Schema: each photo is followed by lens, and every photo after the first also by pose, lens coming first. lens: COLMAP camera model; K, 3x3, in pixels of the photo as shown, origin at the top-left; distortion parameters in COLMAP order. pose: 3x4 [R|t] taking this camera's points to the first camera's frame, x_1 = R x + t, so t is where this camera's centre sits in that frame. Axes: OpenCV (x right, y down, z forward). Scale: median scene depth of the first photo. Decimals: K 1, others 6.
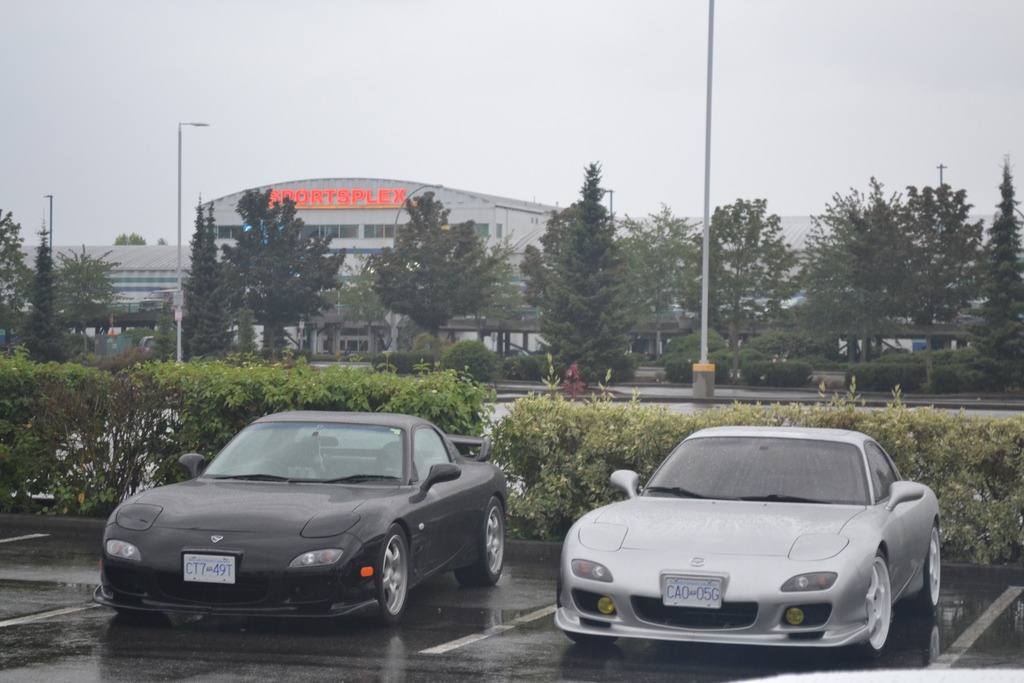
lens RADIAL K [[2353.0, 0, 512.8], [0, 2353.0, 341.4], [0, 0, 1]] dist [0.052998, 0.000000]
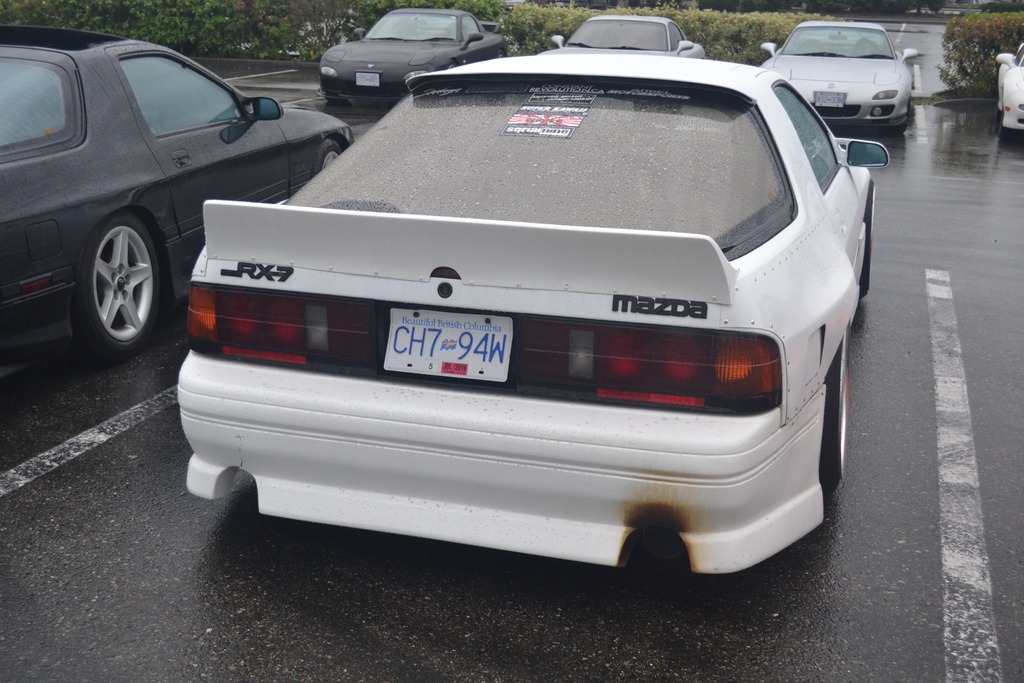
lens RADIAL K [[1158.7, 0, 511.9], [0, 1158.7, 341.5], [0, 0, 1]] dist [-0.054702, 0.000000]
pose [[0.999833, 0.007770, -0.016516, 0.022521], [-0.002537, 0.955253, 0.295779, 0.008648], [0.018075, -0.295688, 0.955114, -0.091319]]
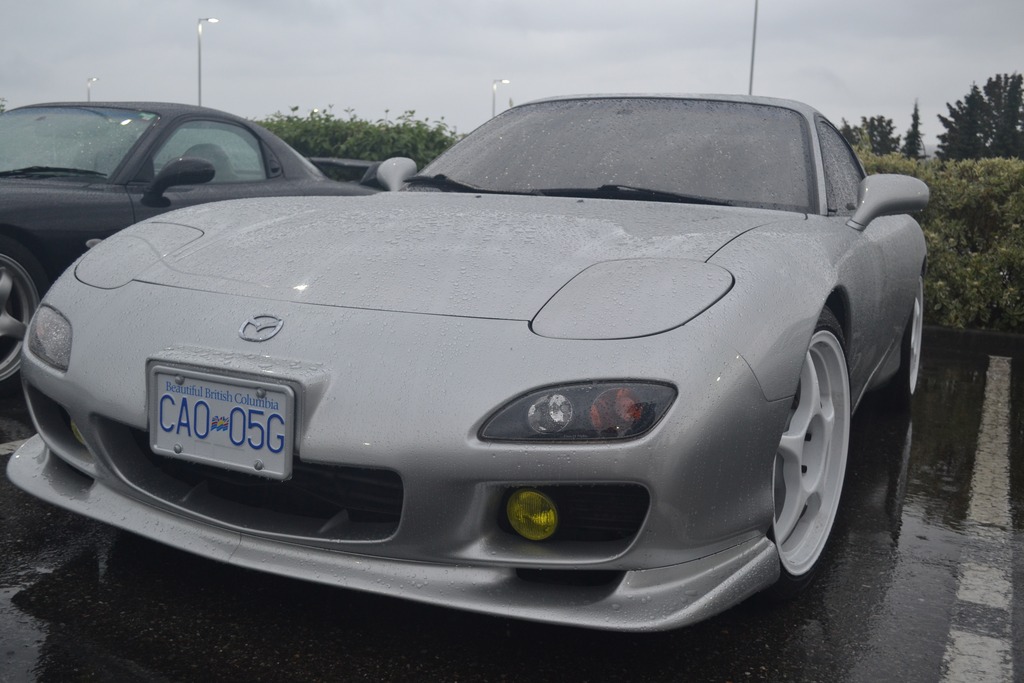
lens RADIAL K [[1077.1, 0, 511.7], [0, 1077.1, 339.0], [0, 0, 1]] dist [-0.059249, 0.000000]
pose [[0.989493, 0.043804, -0.137785, 0.103993], [-0.025531, 0.990962, 0.131691, 0.057633], [0.142308, -0.126790, 0.981668, 0.662796]]
